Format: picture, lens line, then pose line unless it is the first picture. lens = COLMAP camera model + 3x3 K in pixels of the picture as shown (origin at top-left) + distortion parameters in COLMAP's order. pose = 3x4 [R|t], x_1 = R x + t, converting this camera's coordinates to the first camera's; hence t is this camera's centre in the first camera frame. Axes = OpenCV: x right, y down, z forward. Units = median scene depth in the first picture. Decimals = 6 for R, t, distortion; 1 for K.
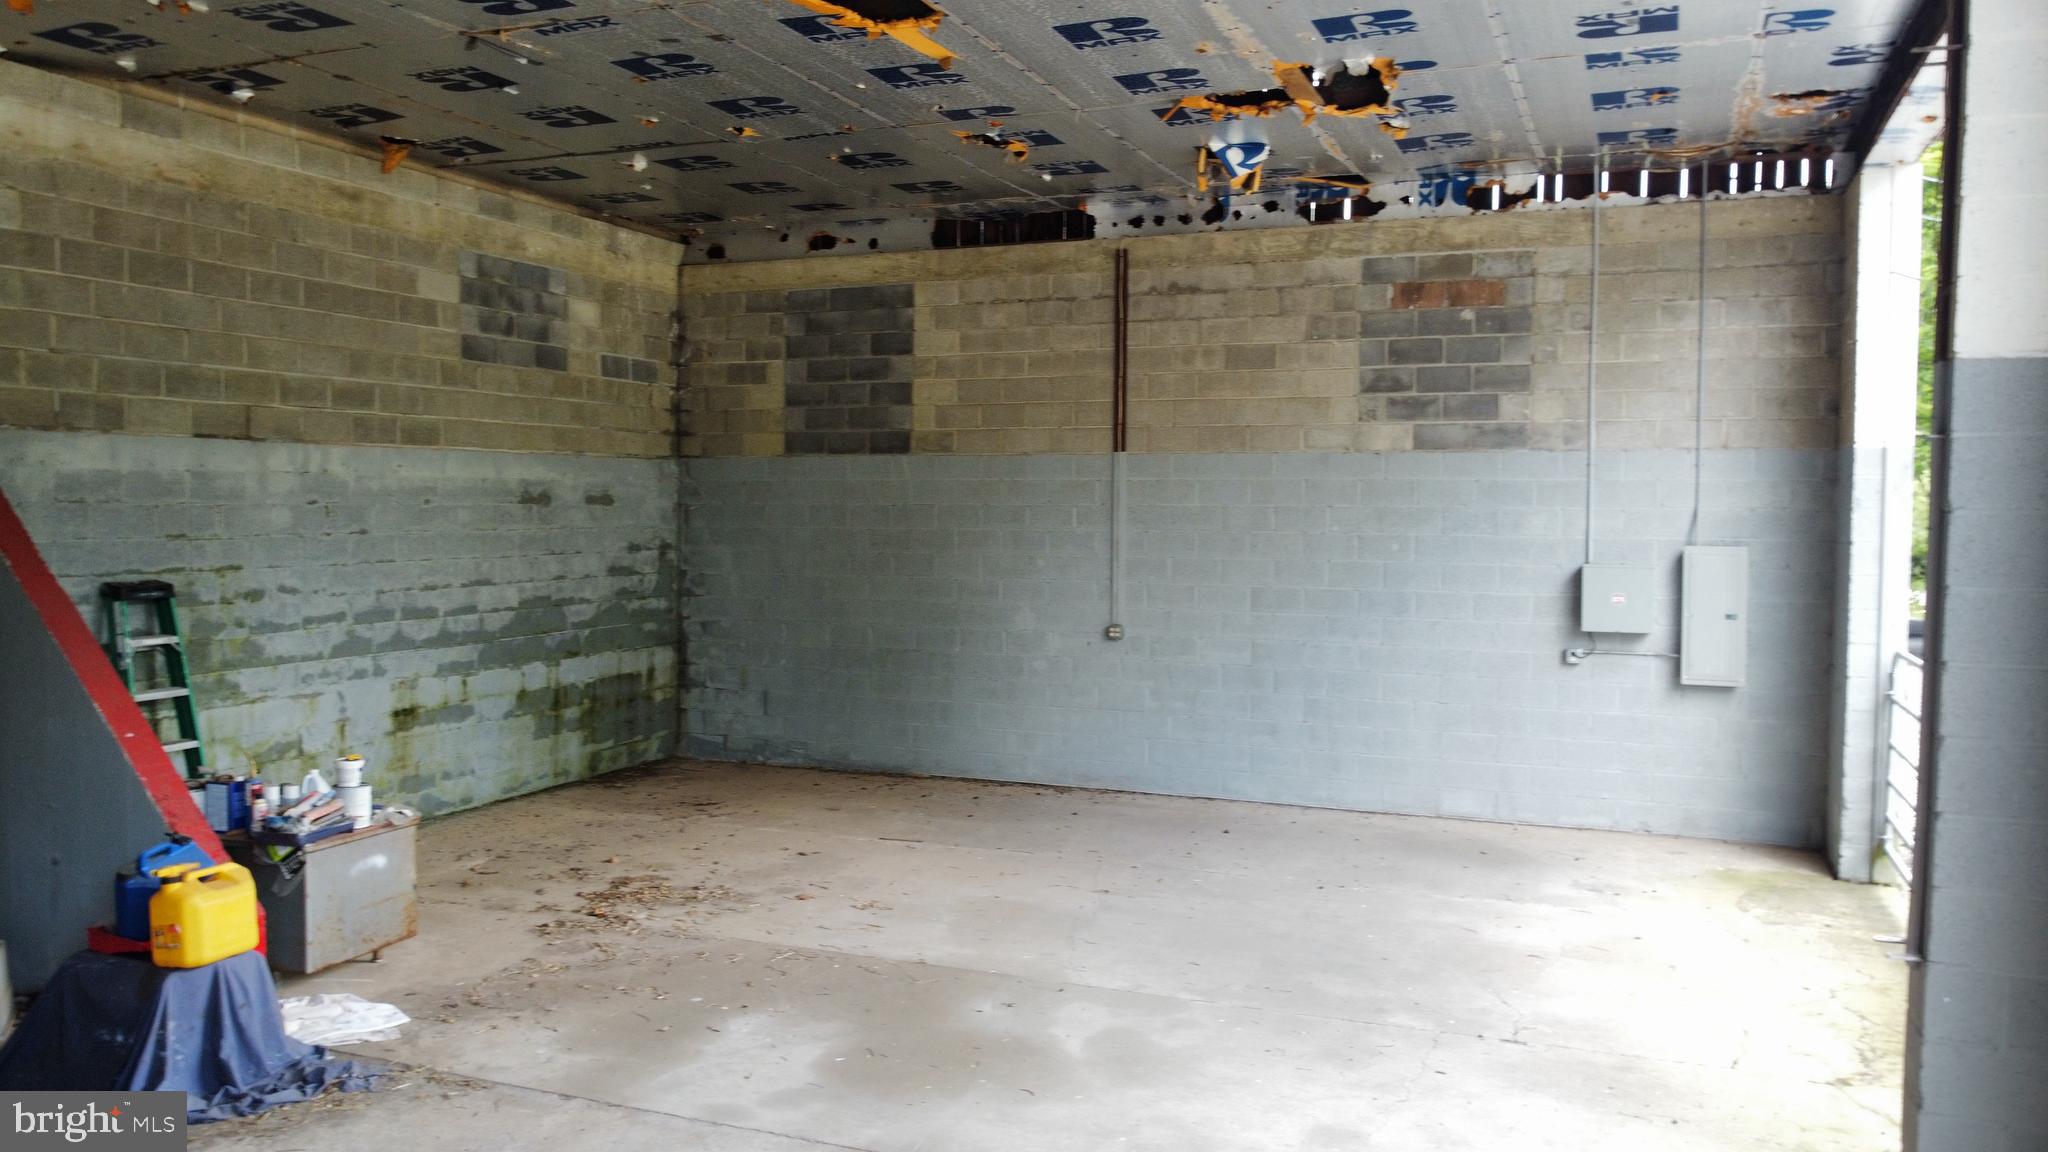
lens RADIAL K [[1551.5, 0, 1025.1], [0, 1551.5, 569.5], [0, 0, 1]] dist [0.002820, -0.003831]
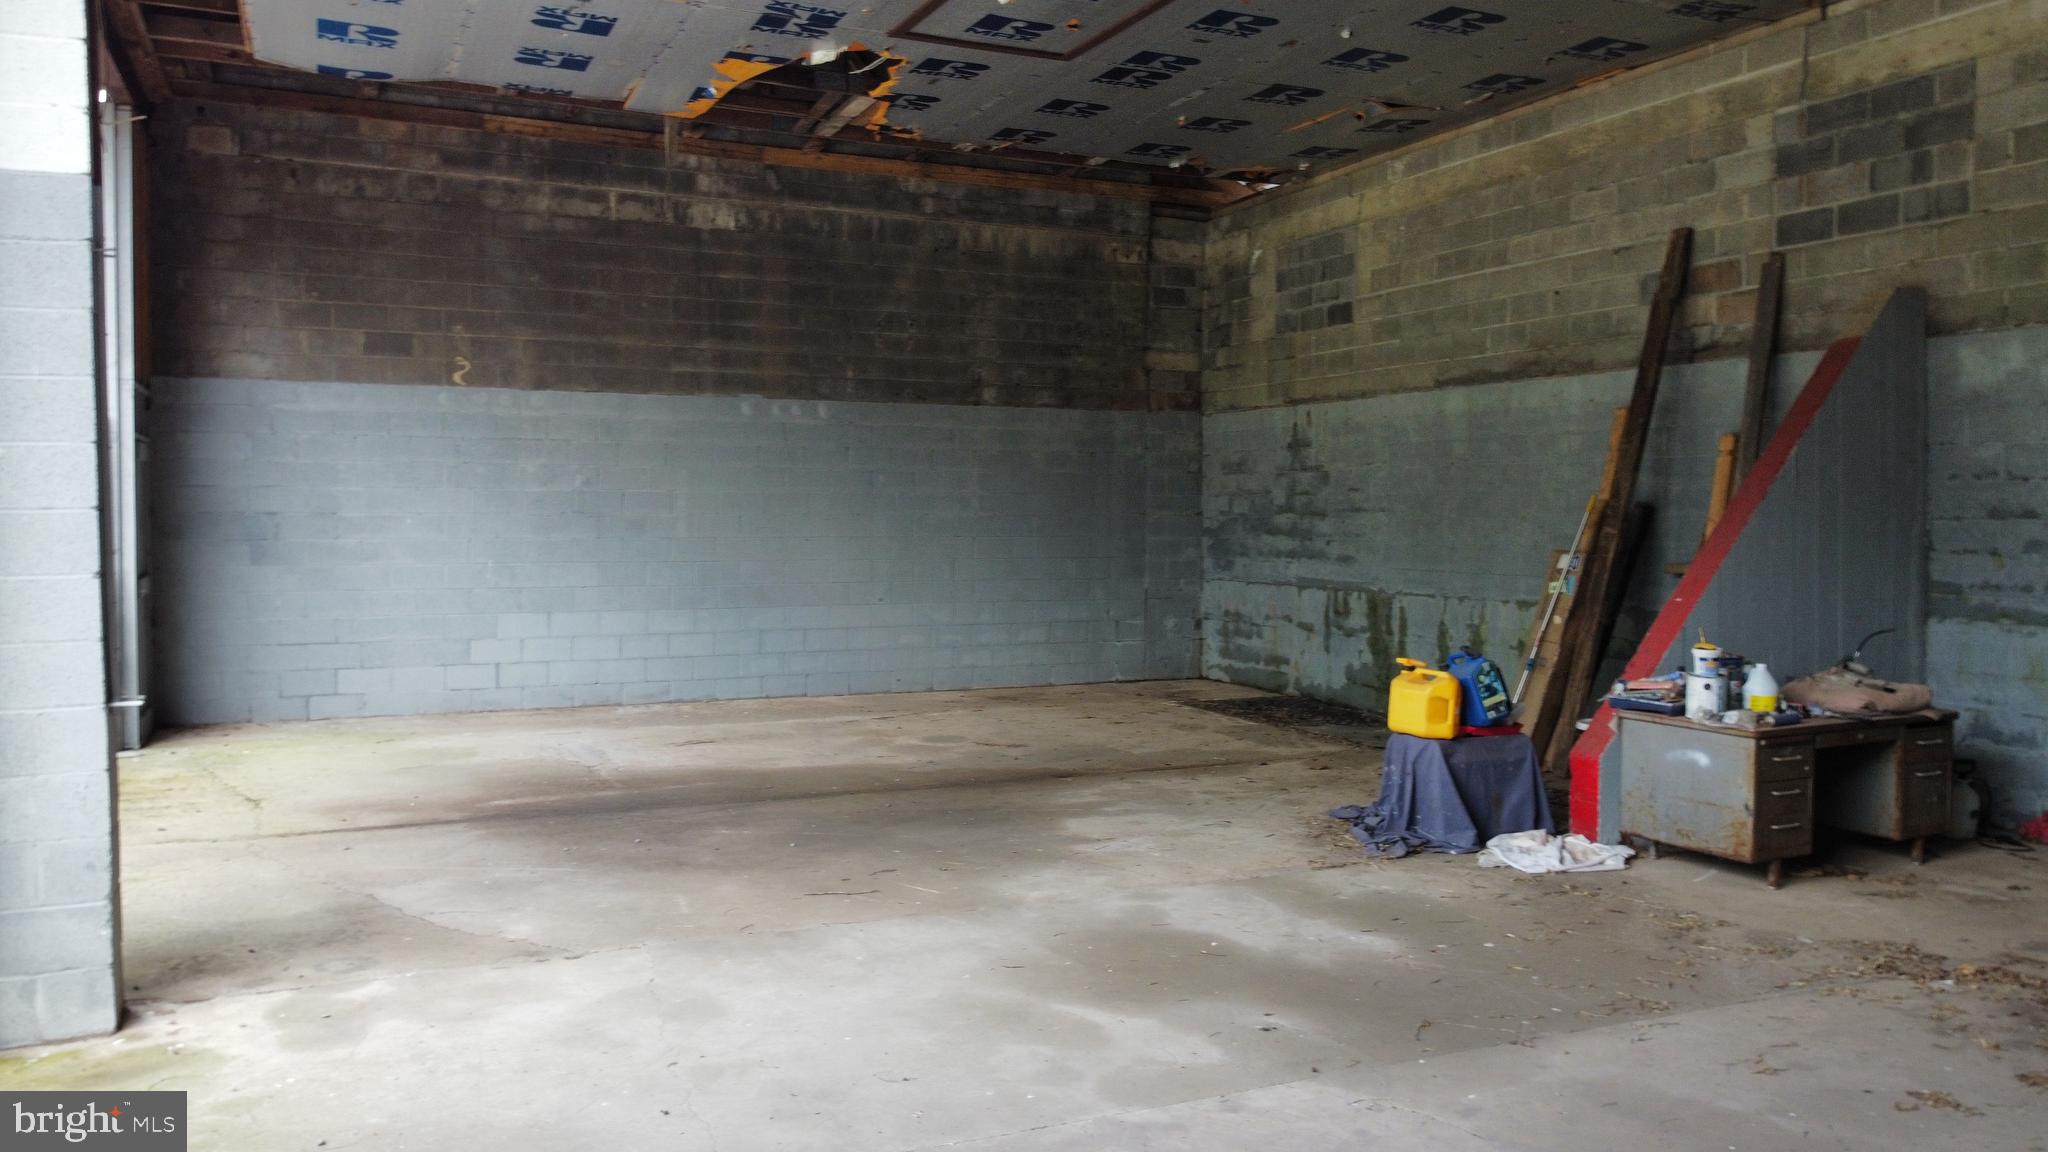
lens RADIAL K [[1551.5, 0, 1025.1], [0, 1551.5, 569.5], [0, 0, 1]] dist [0.002820, -0.003831]
pose [[-0.679536, 0.020603, -0.733352, 0.549074], [-0.038565, 0.997220, 0.063752, 0.026639], [0.732627, 0.071604, -0.676853, 1.302024]]
